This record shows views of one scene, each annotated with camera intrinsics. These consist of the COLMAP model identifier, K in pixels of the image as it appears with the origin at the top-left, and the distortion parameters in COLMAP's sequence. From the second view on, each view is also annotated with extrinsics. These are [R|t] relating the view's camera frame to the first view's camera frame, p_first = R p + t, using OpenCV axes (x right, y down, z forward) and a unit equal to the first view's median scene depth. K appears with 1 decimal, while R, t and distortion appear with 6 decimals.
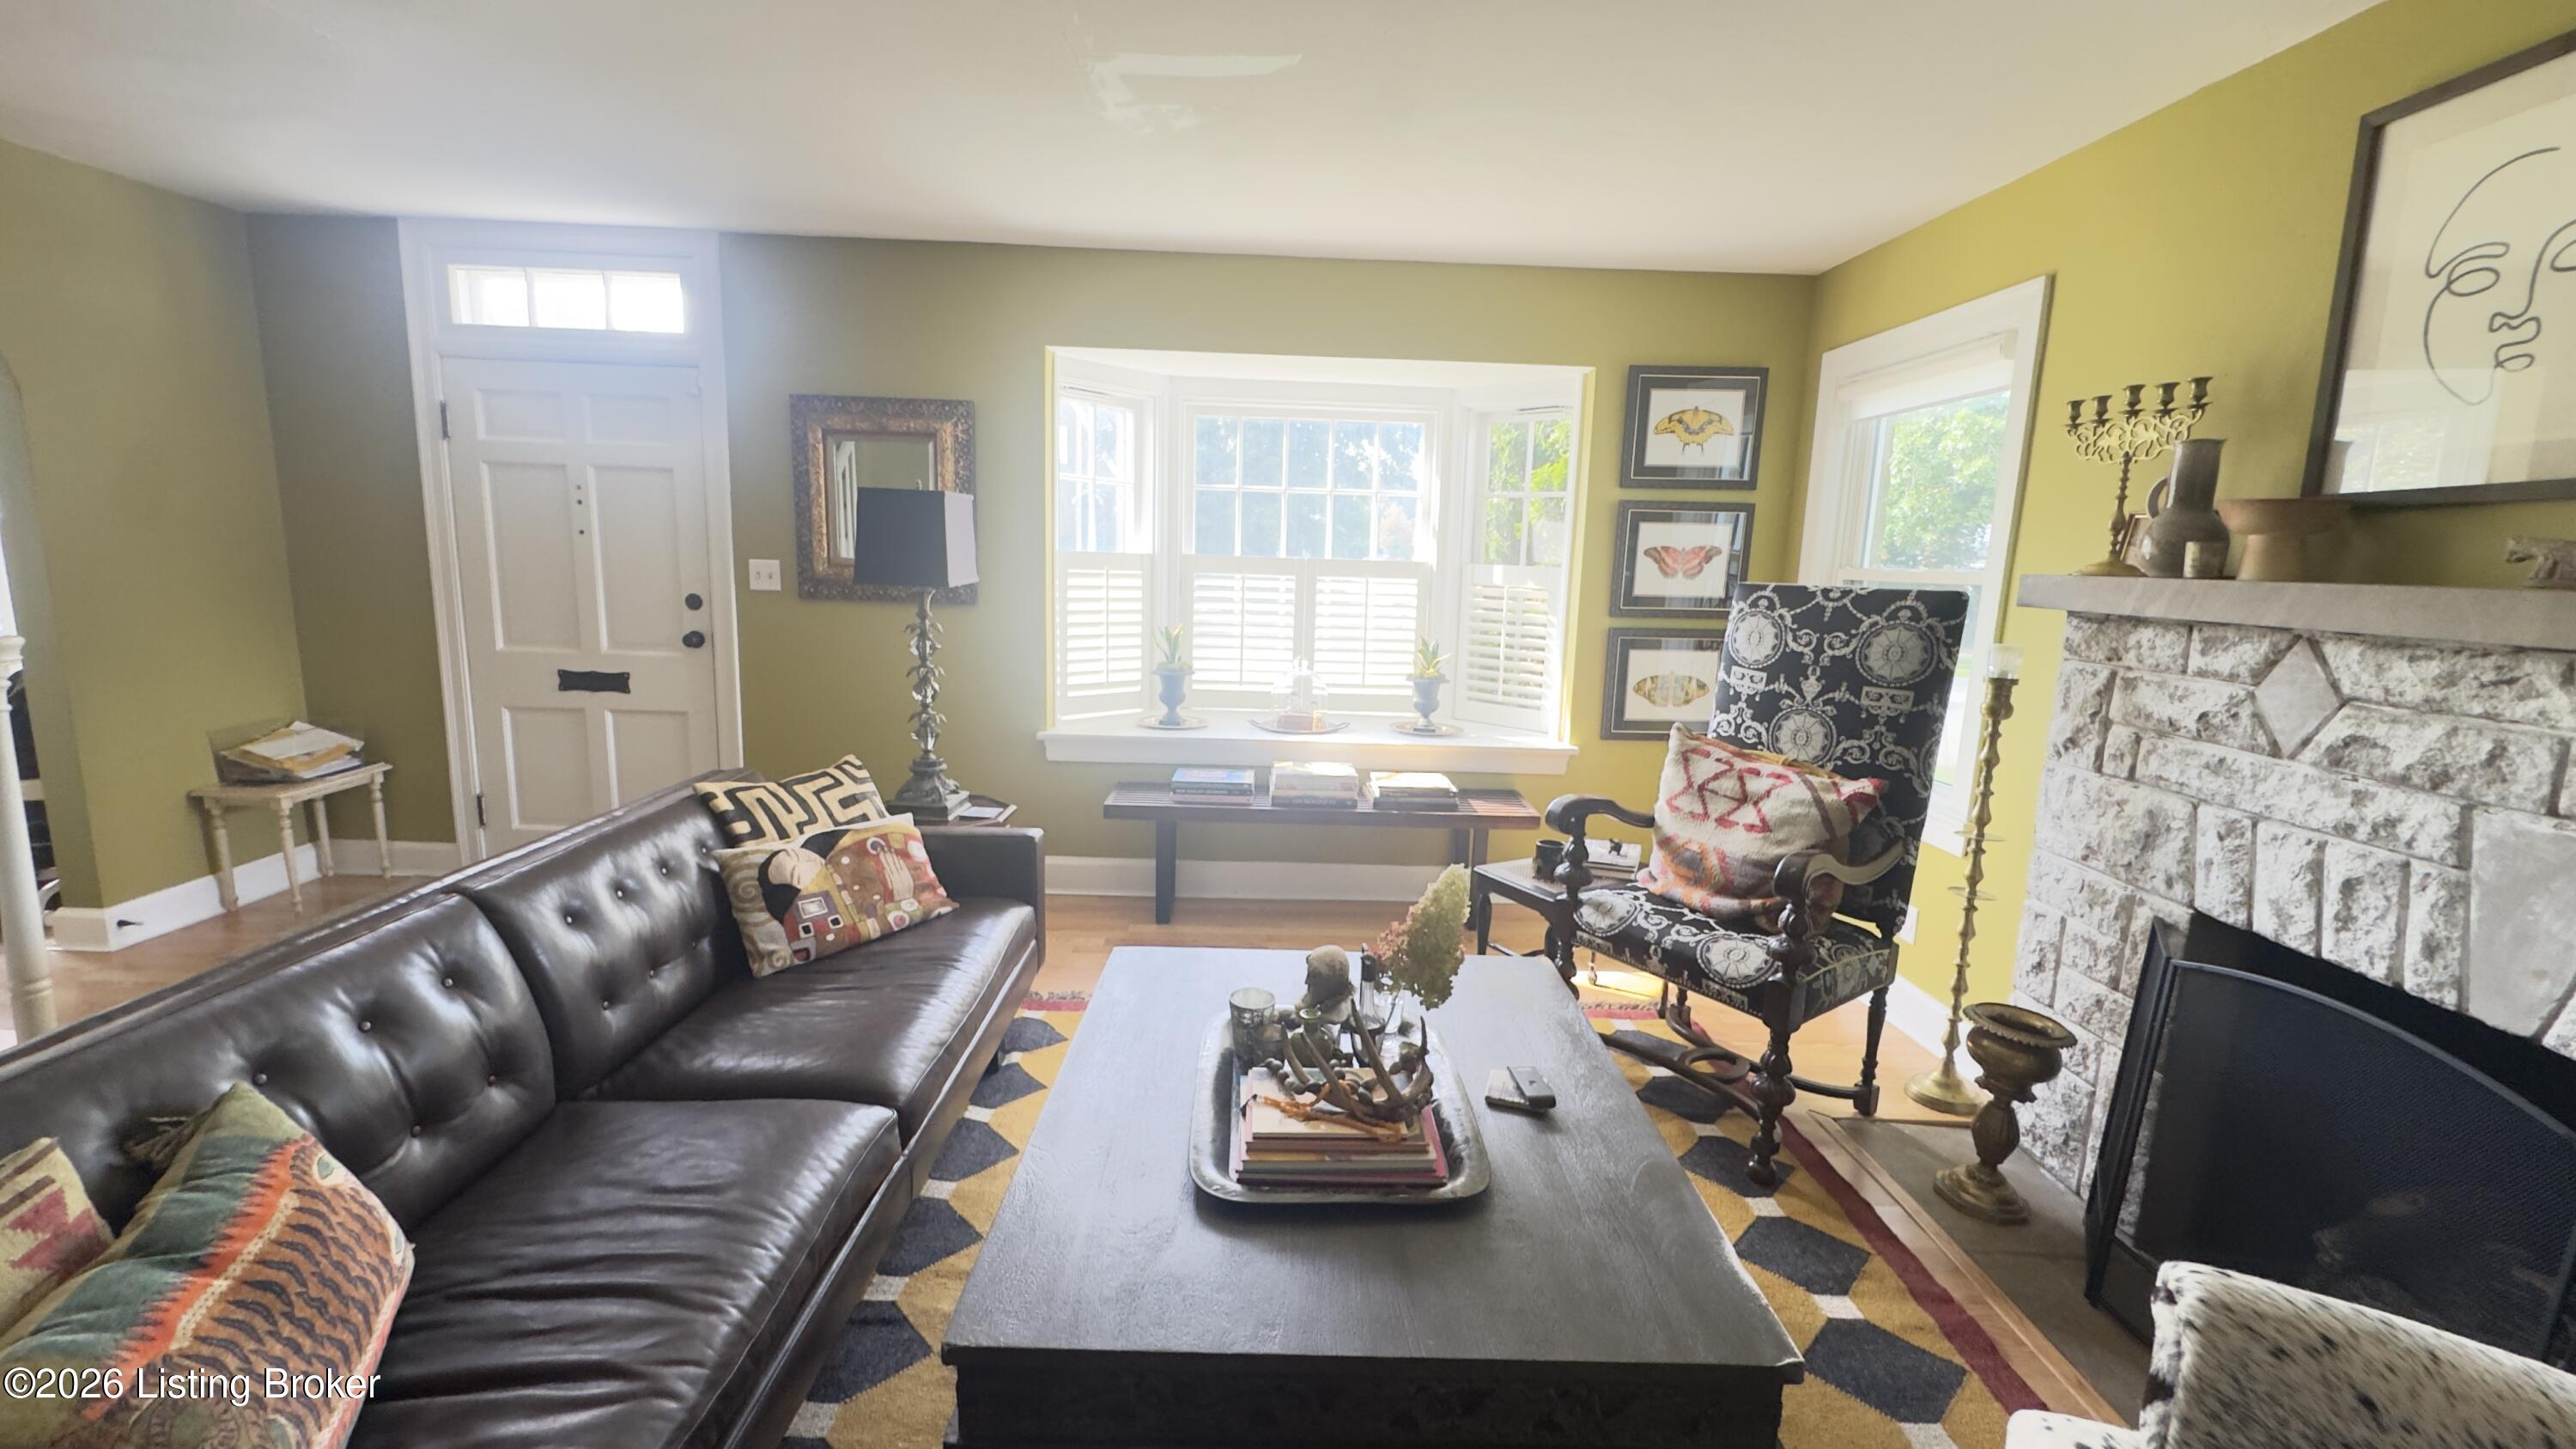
lens RADIAL K [[1026.0, 0, 1286.7], [0, 1026.0, 721.4], [0, 0, 1]] dist [-0.003680, 0.000331]
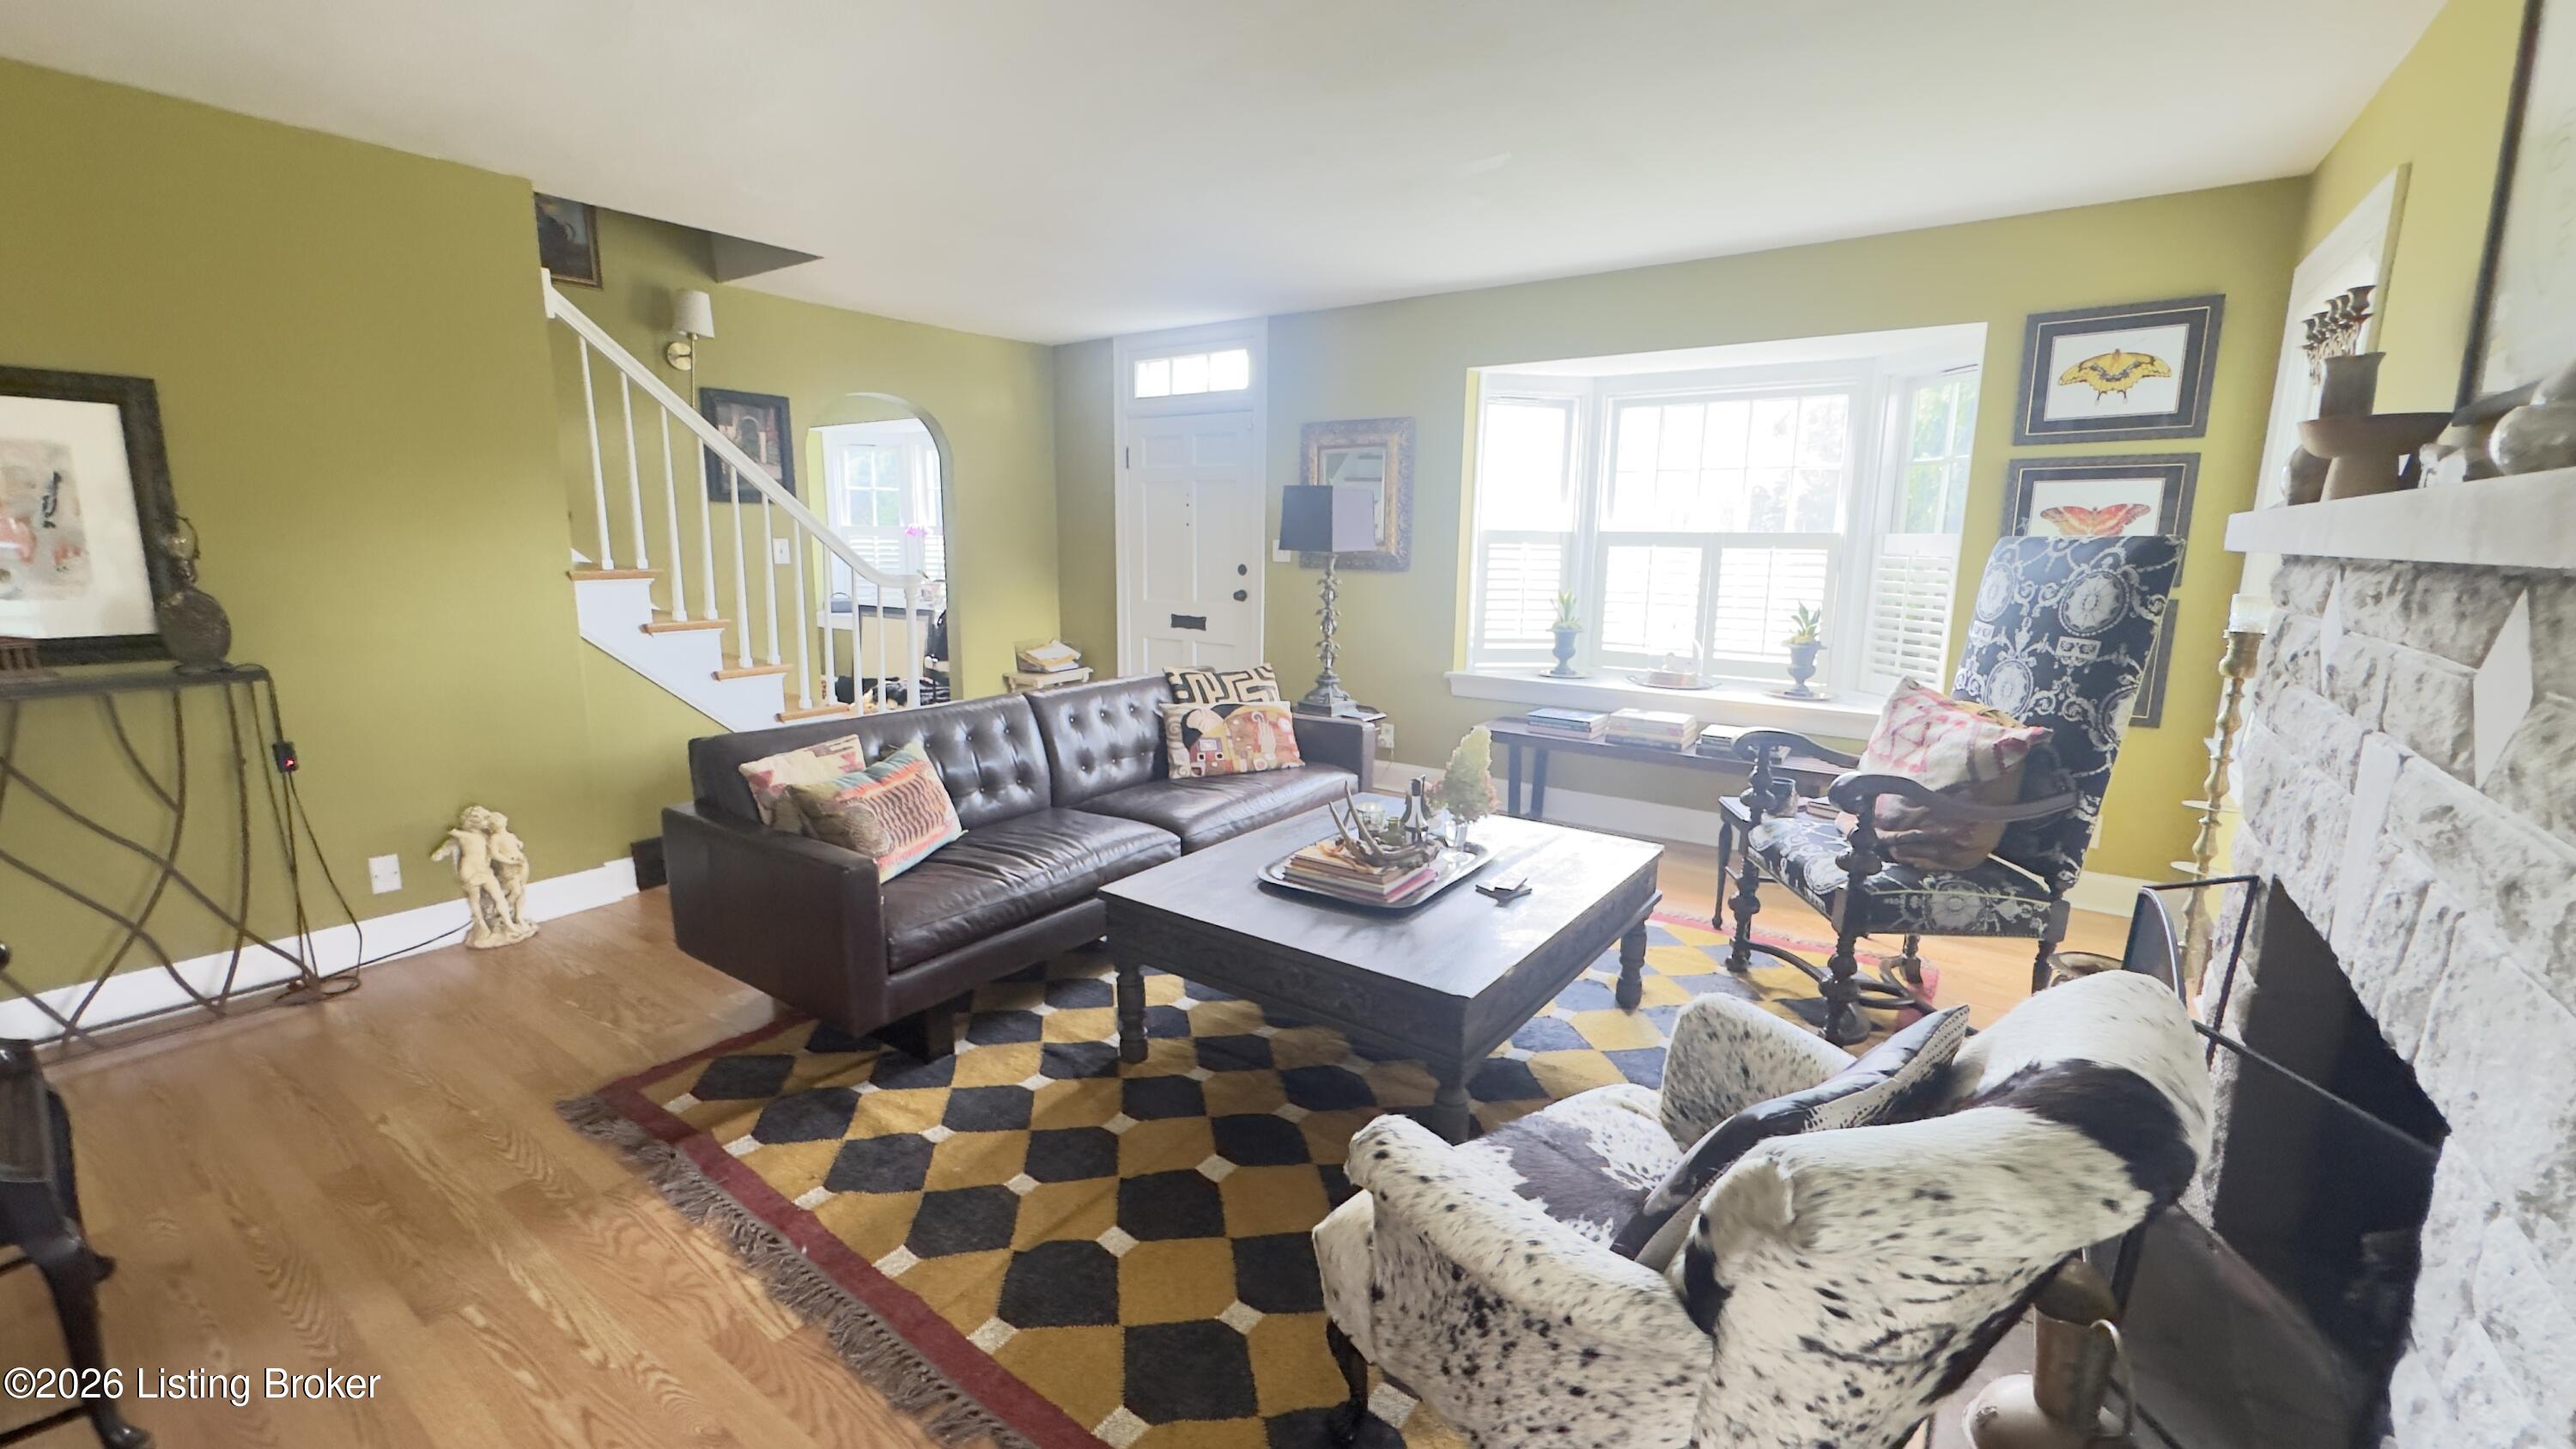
lens RADIAL K [[1026.0, 0, 1286.7], [0, 1026.0, 721.4], [0, 0, 1]] dist [-0.003680, 0.000331]
pose [[0.802437, 0.084656, -0.590701, 0.540308], [-0.083207, 0.996089, 0.029722, 0.076880], [0.590907, 0.025301, 0.806343, -0.218451]]
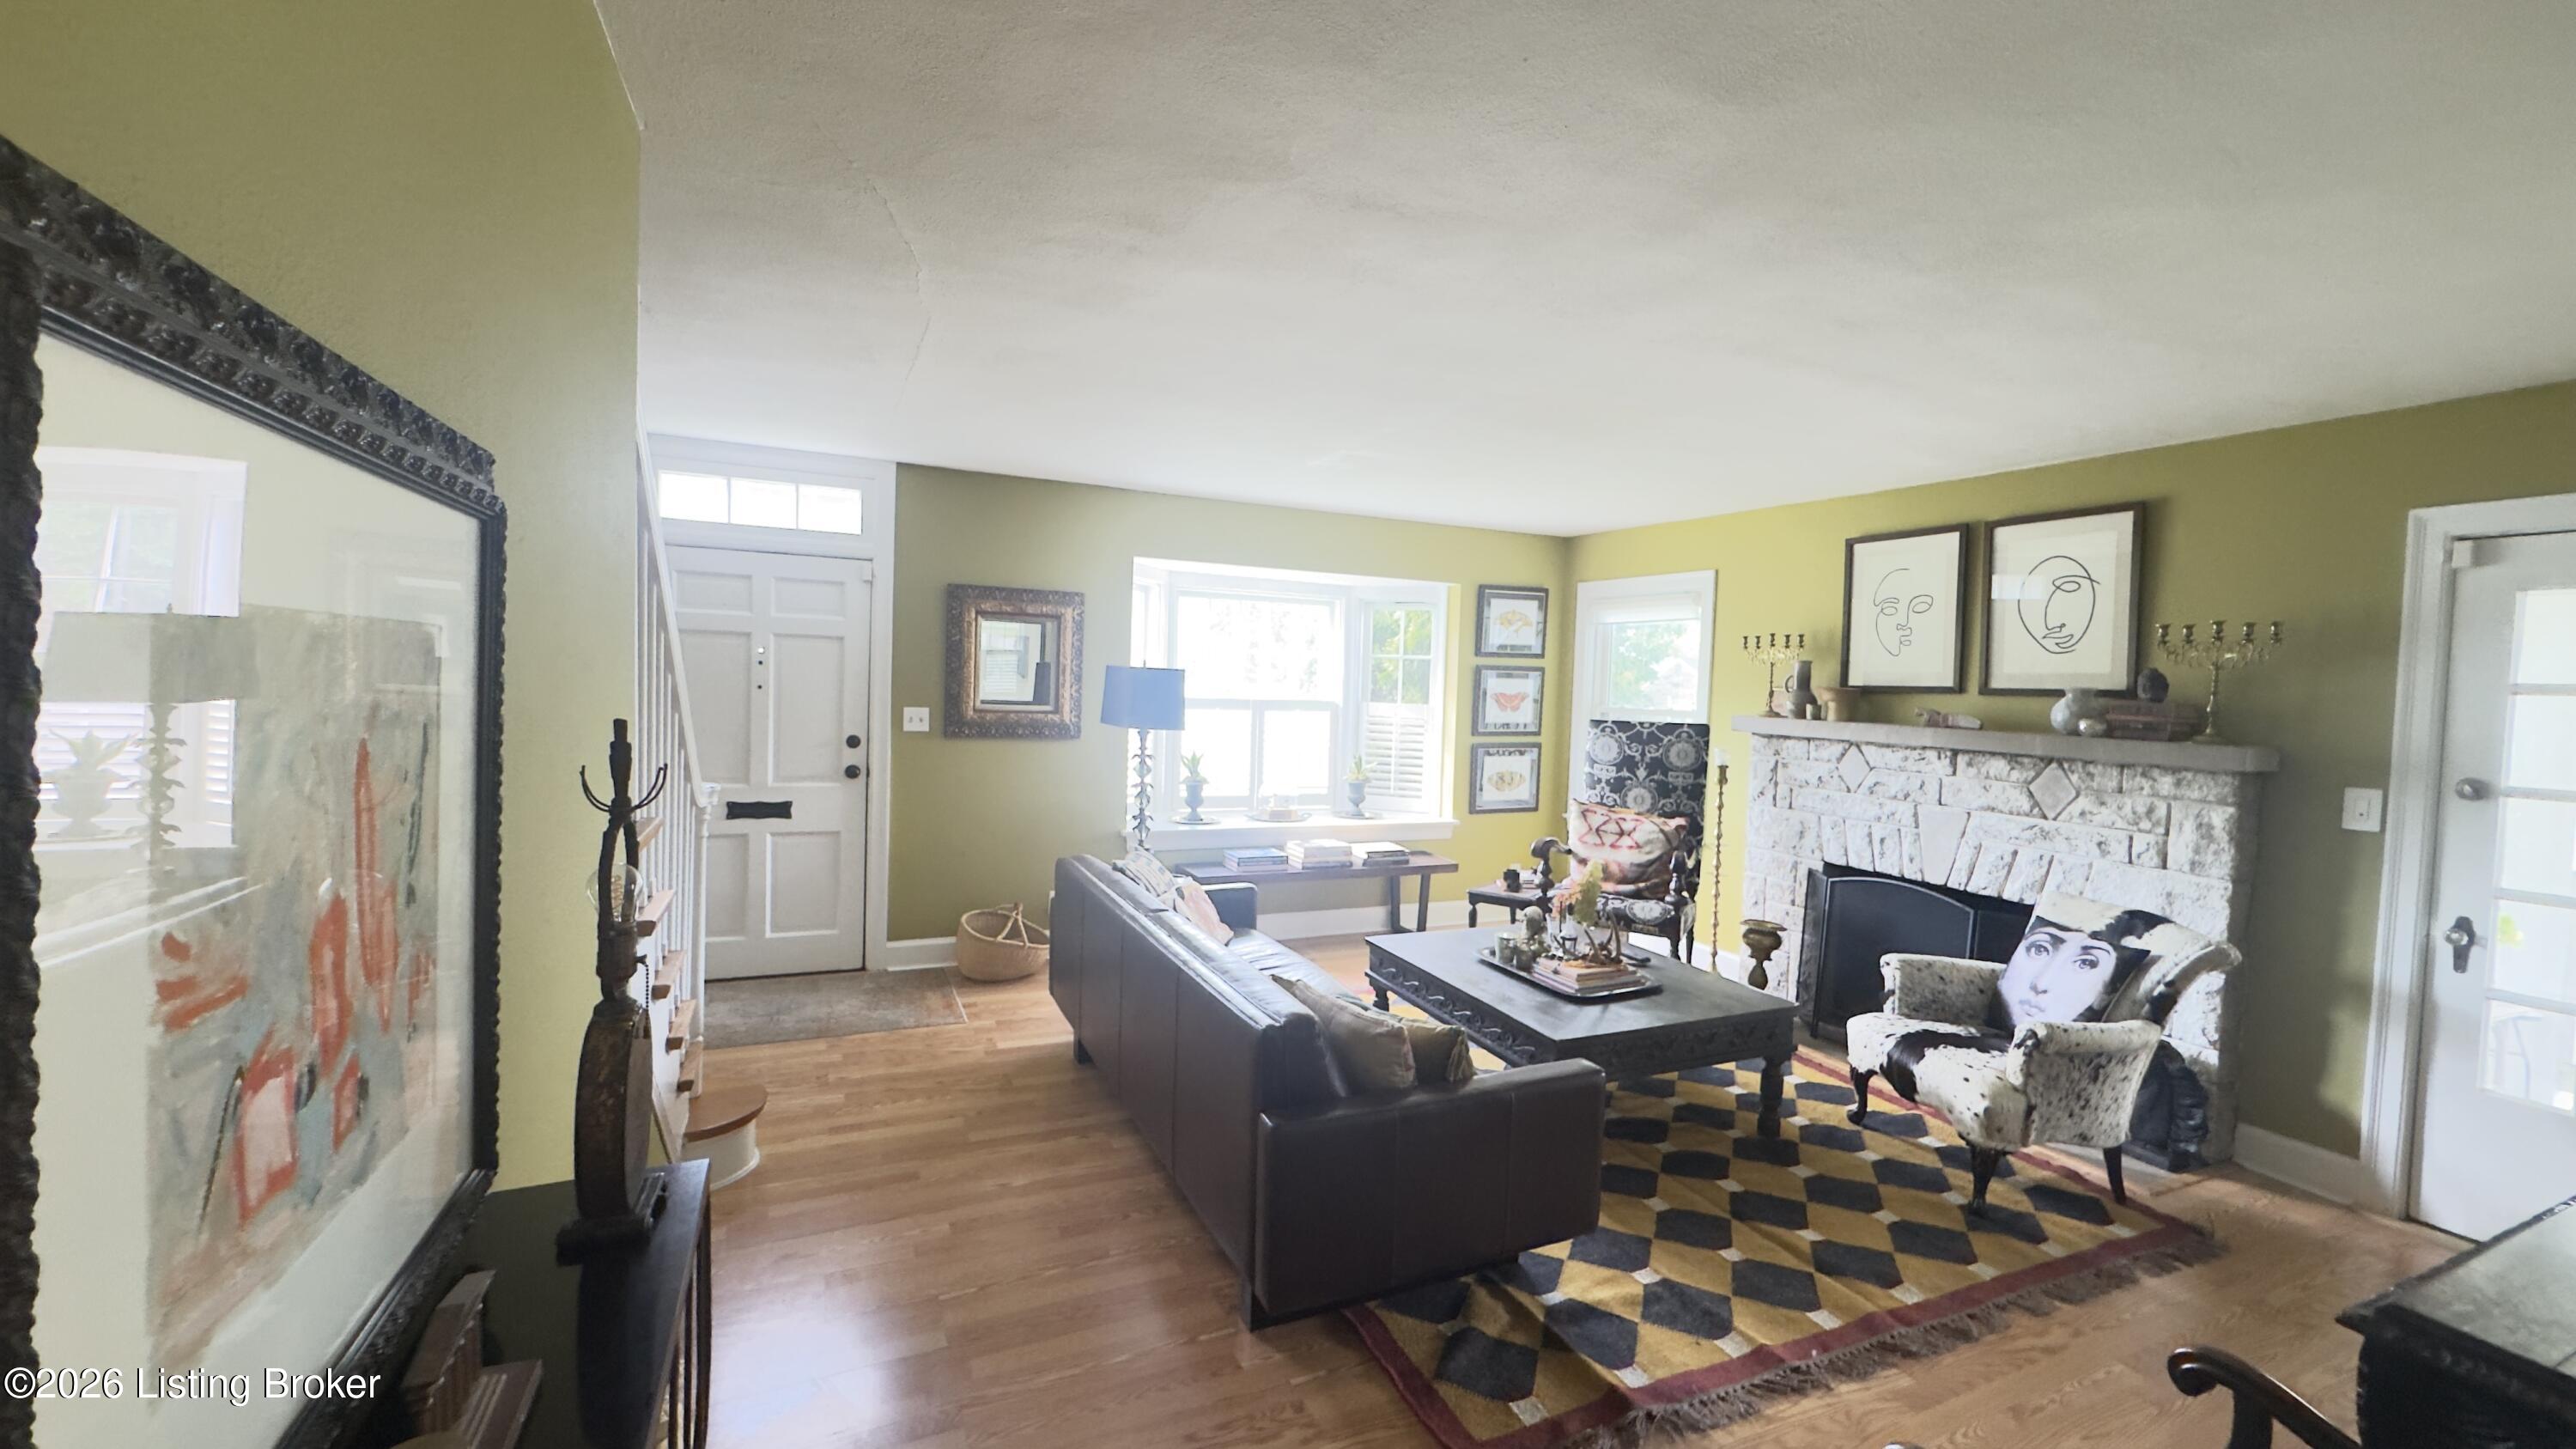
lens RADIAL K [[1026.0, 0, 1286.7], [0, 1026.0, 721.4], [0, 0, 1]] dist [-0.003680, 0.000331]
pose [[0.916939, -0.017341, 0.398651, -0.879072], [0.059904, 0.993715, -0.094559, 0.011976], [-0.394506, 0.110586, 0.912215, -0.513206]]
